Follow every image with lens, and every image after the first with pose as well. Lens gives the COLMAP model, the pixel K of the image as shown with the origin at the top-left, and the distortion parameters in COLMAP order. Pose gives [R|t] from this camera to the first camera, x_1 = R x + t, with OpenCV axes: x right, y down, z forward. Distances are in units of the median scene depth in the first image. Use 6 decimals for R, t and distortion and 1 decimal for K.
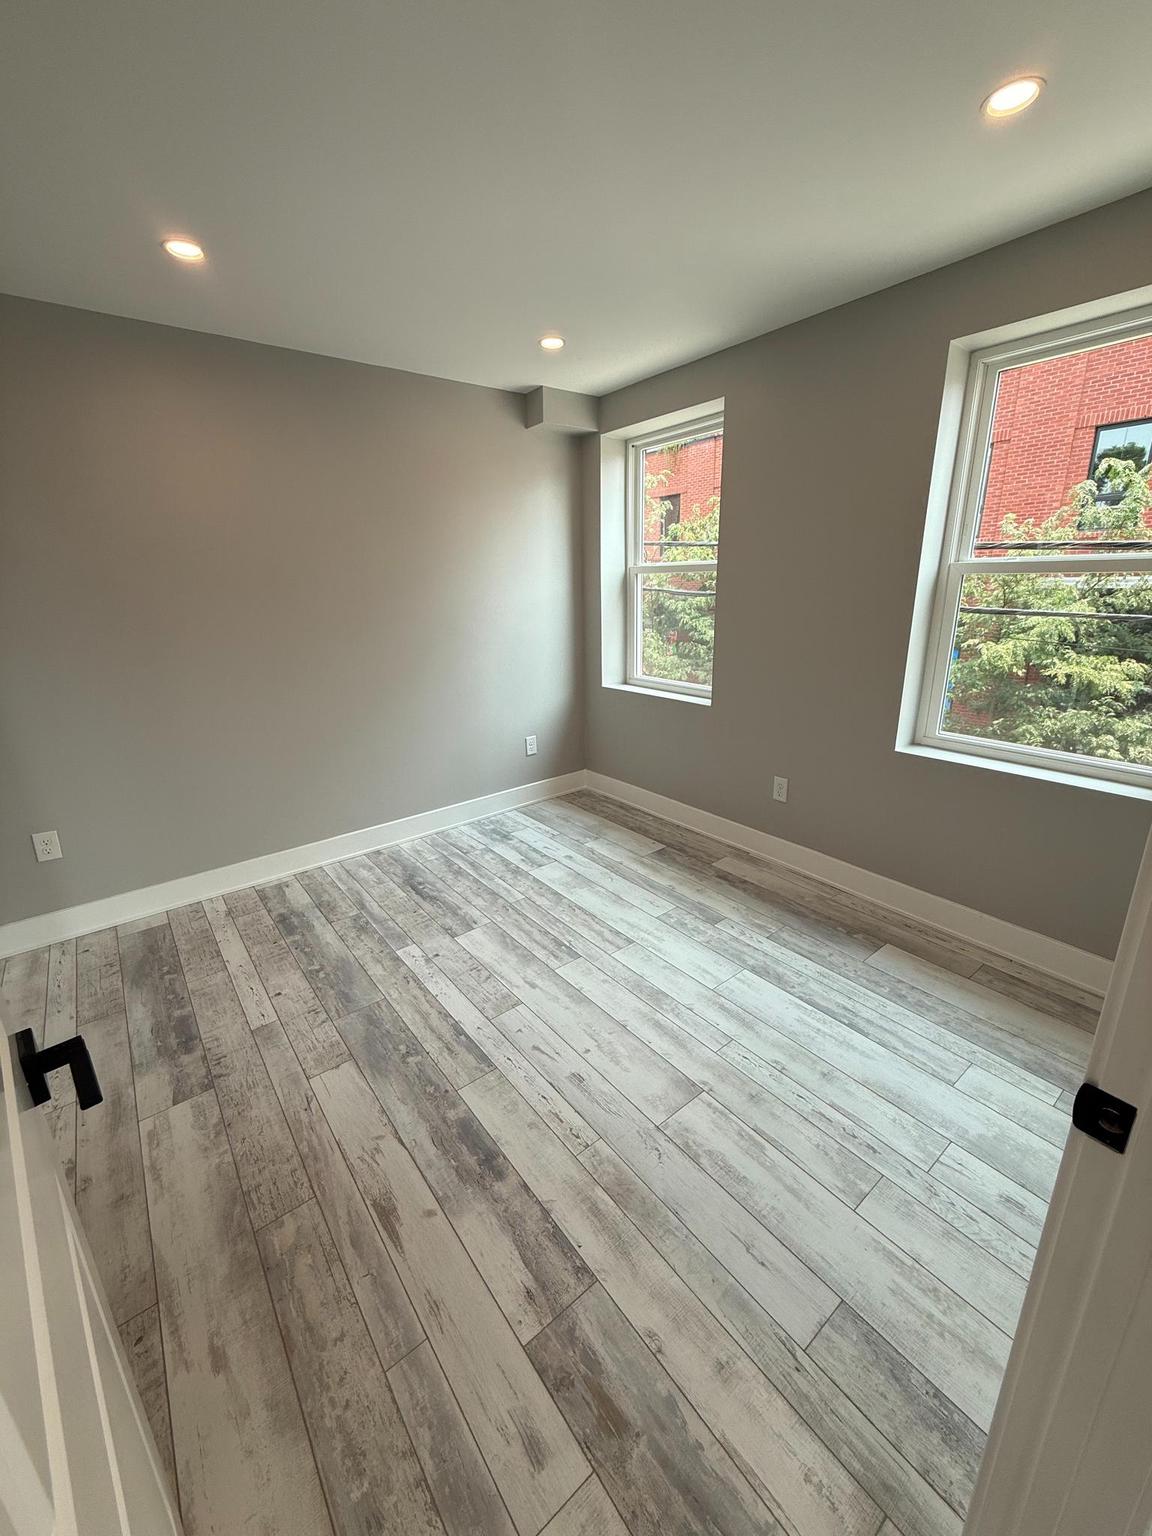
lens RADIAL K [[612.2, 0, 573.8], [0, 612.2, 763.0], [0, 0, 1]] dist [-0.003363, 0.000927]
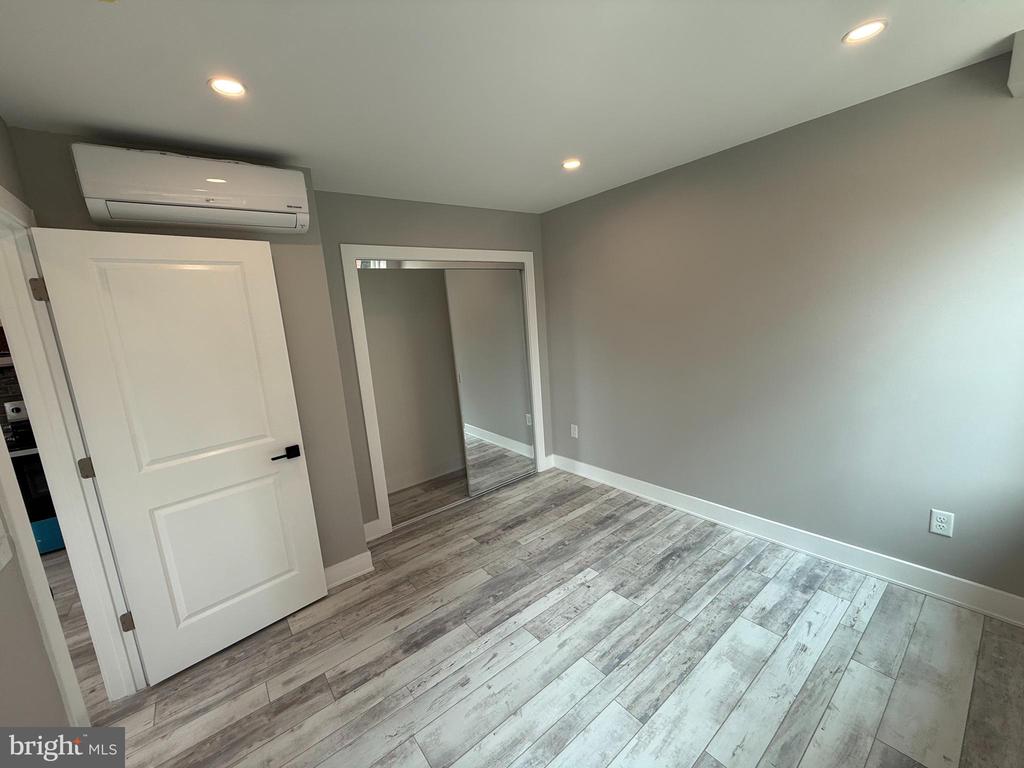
lens RADIAL K [[408.1, 0, 512.8], [0, 408.1, 385.5], [0, 0, 1]] dist [-0.003363, 0.000927]
pose [[0.010824, 0.199185, -0.979902, 0.586012], [-0.214942, 0.957516, 0.192260, -0.267204], [0.976567, 0.208541, 0.053177, 0.655067]]
